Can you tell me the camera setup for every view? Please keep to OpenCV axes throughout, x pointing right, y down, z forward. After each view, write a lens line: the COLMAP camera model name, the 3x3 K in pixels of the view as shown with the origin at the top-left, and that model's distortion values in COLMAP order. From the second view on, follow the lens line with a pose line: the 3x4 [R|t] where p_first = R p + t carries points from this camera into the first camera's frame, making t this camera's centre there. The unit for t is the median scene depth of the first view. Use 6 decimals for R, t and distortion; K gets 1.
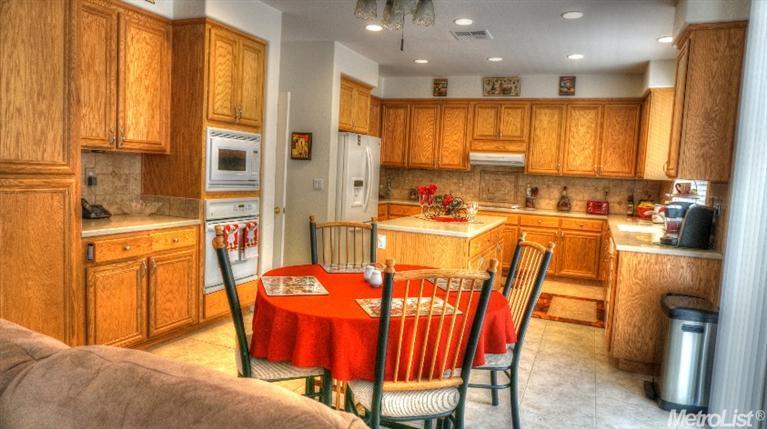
lens RADIAL K [[509.5, 0, 383.5], [0, 509.5, 214.5], [0, 0, 1]] dist [-0.051596, 0.033397]
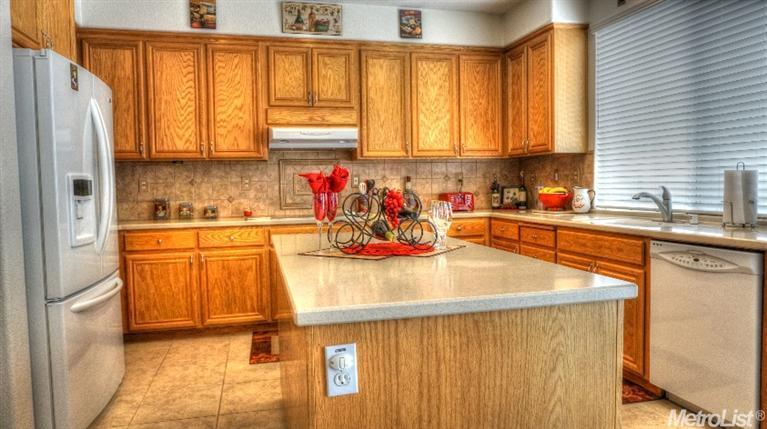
lens RADIAL K [[509.5, 0, 383.5], [0, 509.5, 214.5], [0, 0, 1]] dist [-0.051596, 0.033397]
pose [[0.809976, -0.095634, 0.578613, -0.072038], [0.107879, 0.994075, 0.013288, -0.016936], [-0.576455, 0.051657, 0.815494, 0.469302]]
